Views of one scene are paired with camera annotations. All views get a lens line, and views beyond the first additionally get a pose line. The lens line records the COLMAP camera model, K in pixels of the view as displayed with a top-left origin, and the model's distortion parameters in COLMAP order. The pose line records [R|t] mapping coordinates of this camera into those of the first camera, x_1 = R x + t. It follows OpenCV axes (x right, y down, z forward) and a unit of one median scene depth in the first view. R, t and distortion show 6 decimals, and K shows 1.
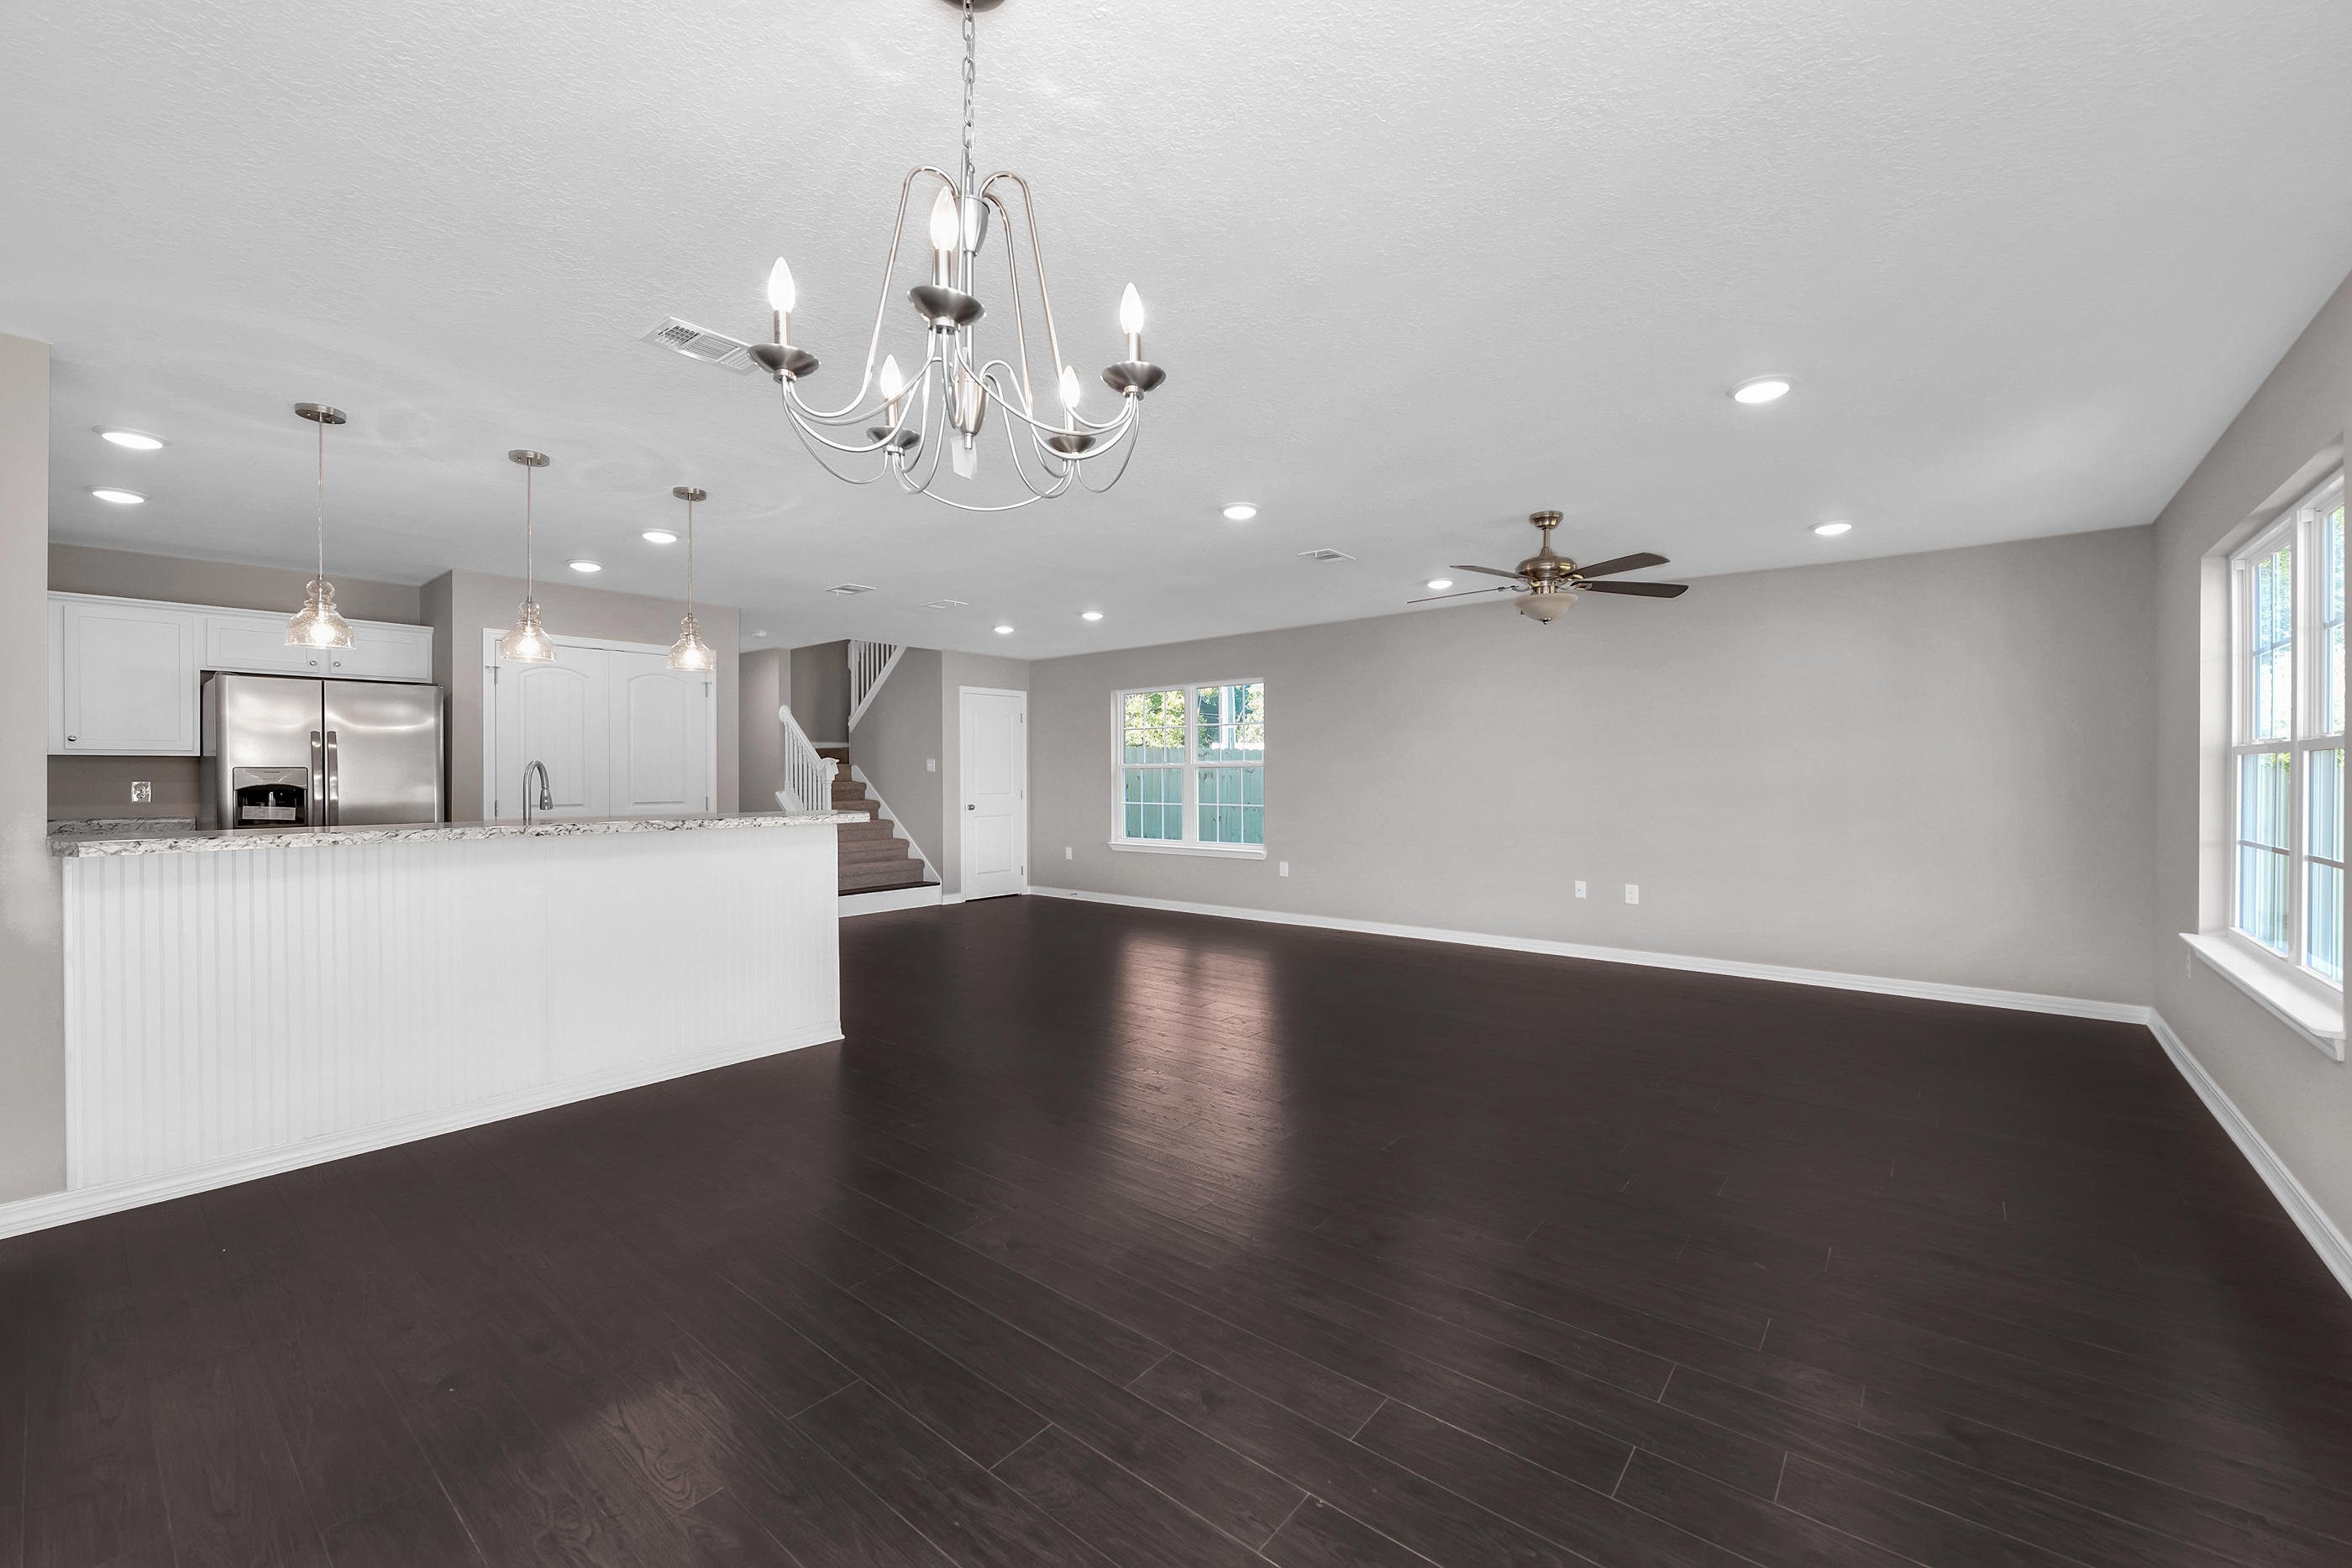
lens RADIAL K [[937.6, 0, 1176.0], [0, 937.6, 784.0], [0, 0, 1]] dist [0.000356, 0.000052]
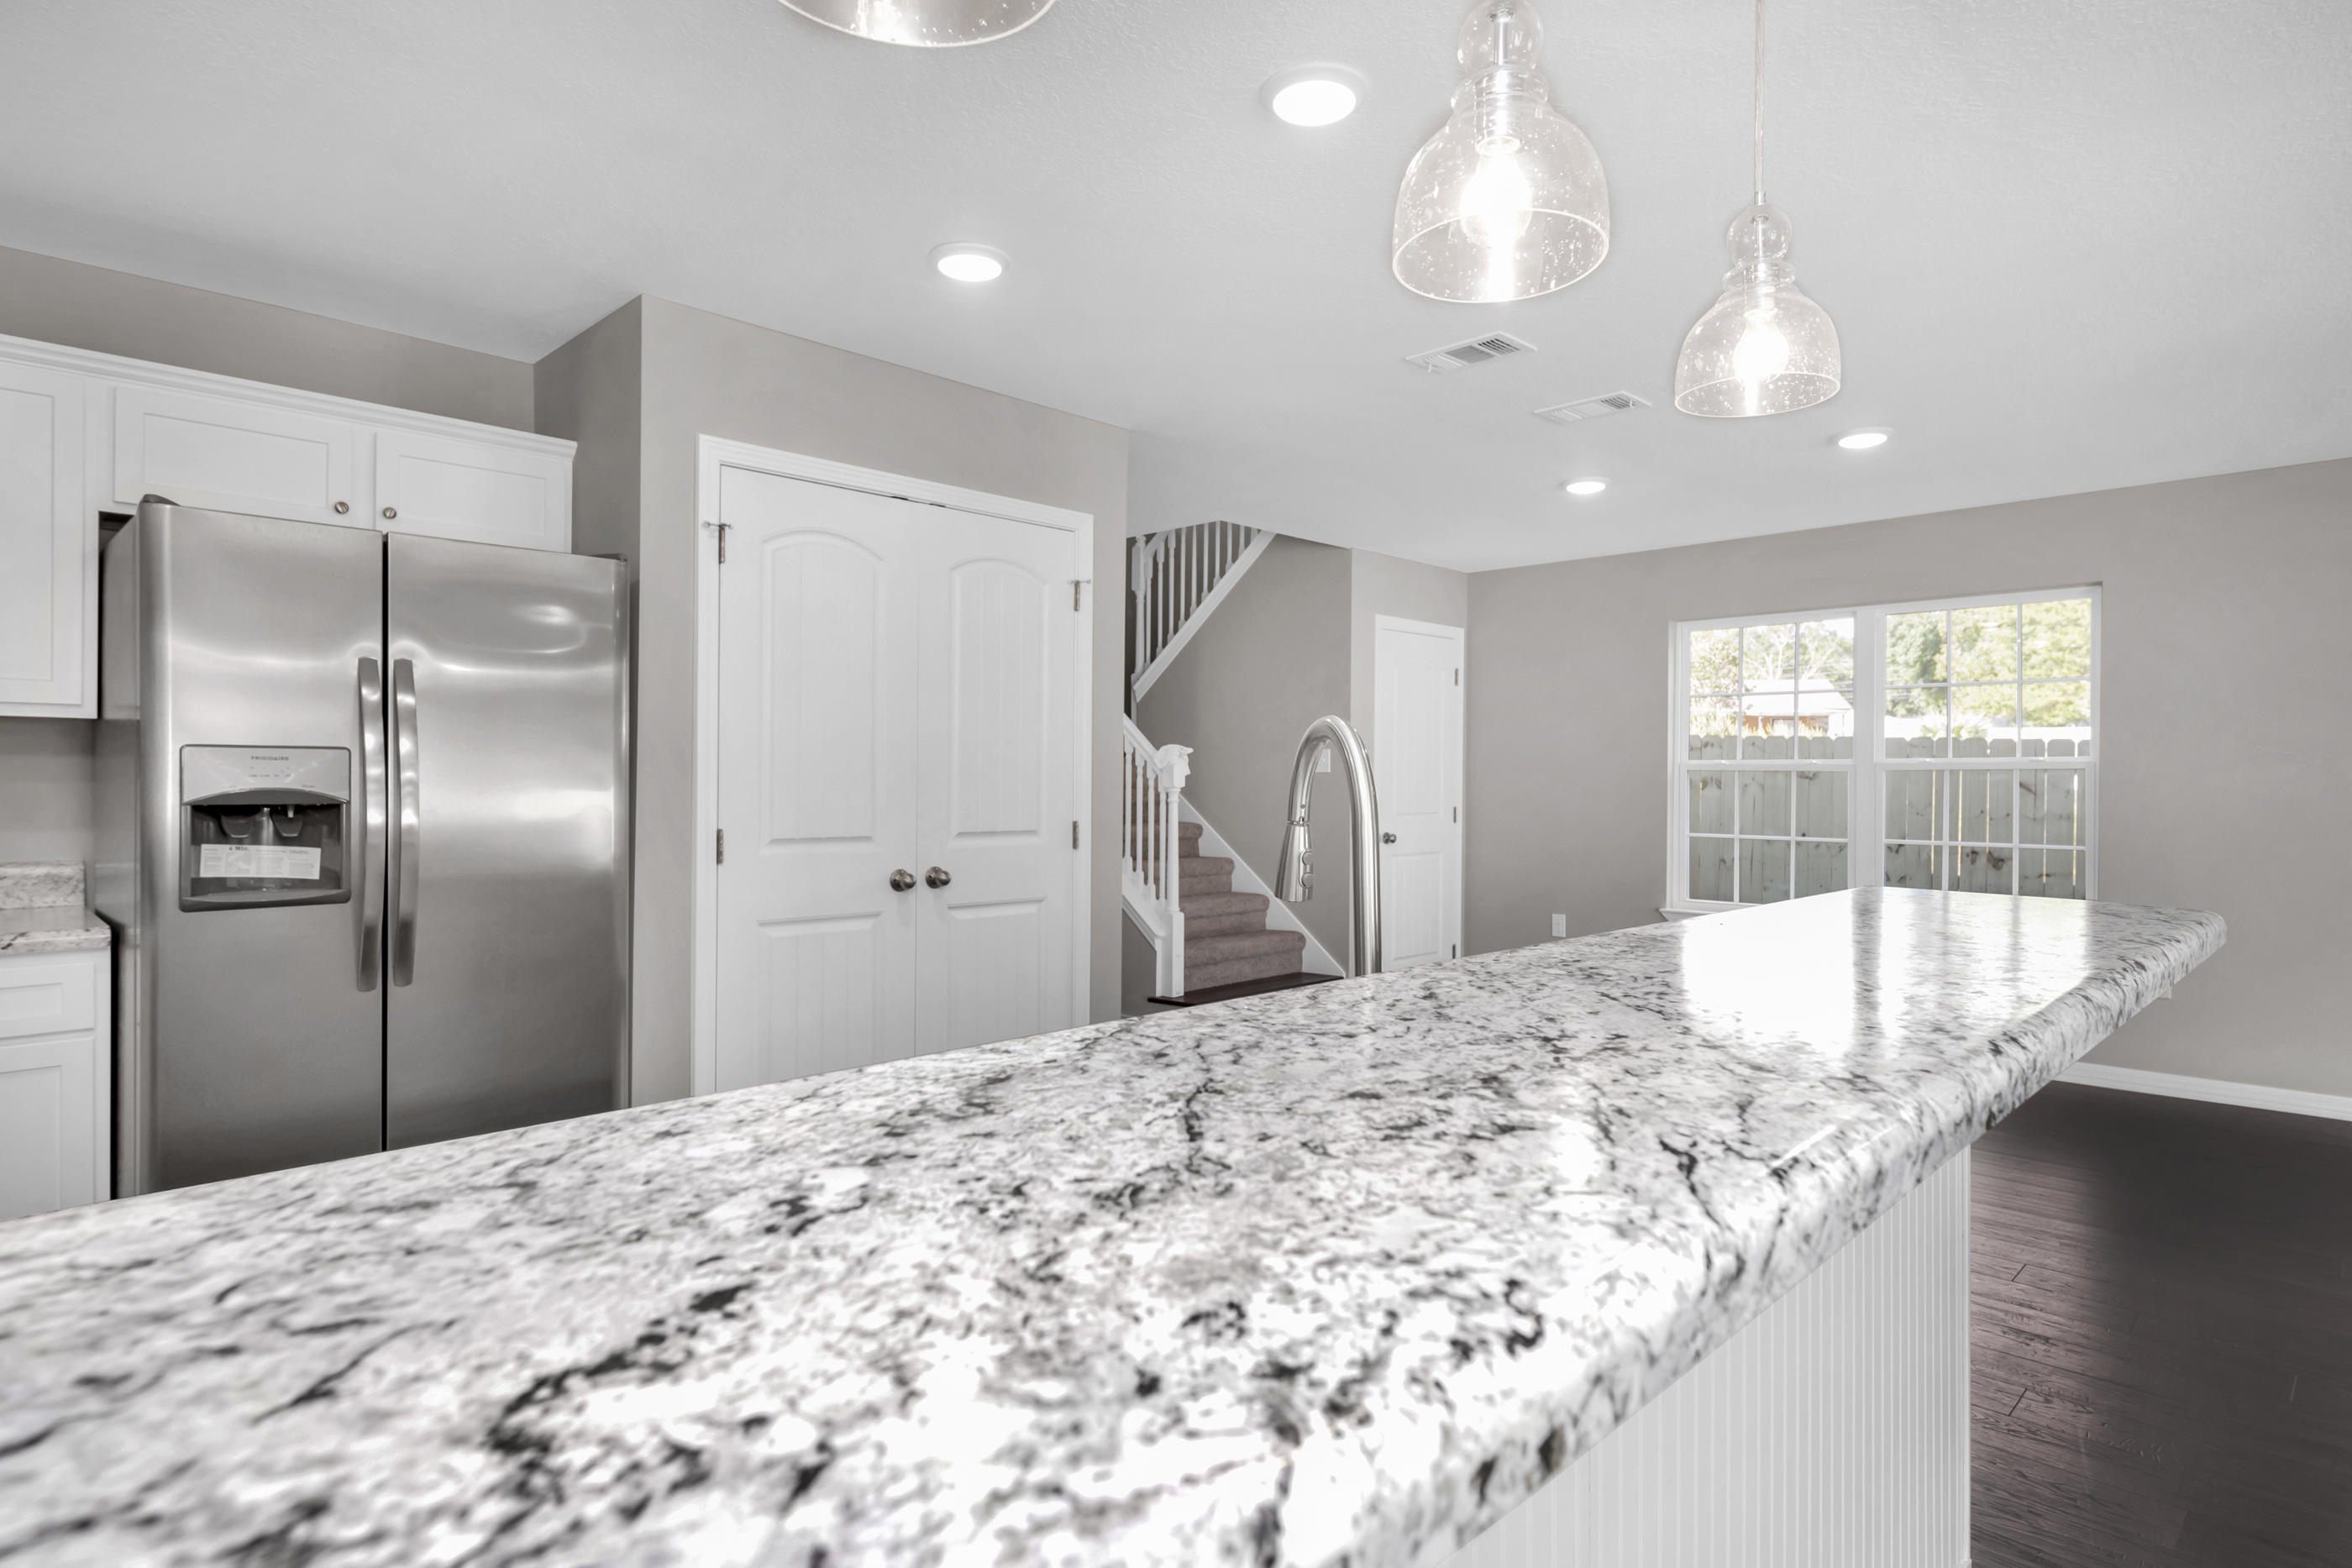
lens RADIAL K [[1273.6, 0, 1176.0], [0, 1273.6, 784.0], [0, 0, 1]] dist [0.023558, 0.000194]
pose [[0.994268, 0.016901, -0.105568, -0.450996], [-0.017156, 0.999852, -0.001502, -0.006198], [0.105527, 0.003305, 0.994411, 0.429640]]
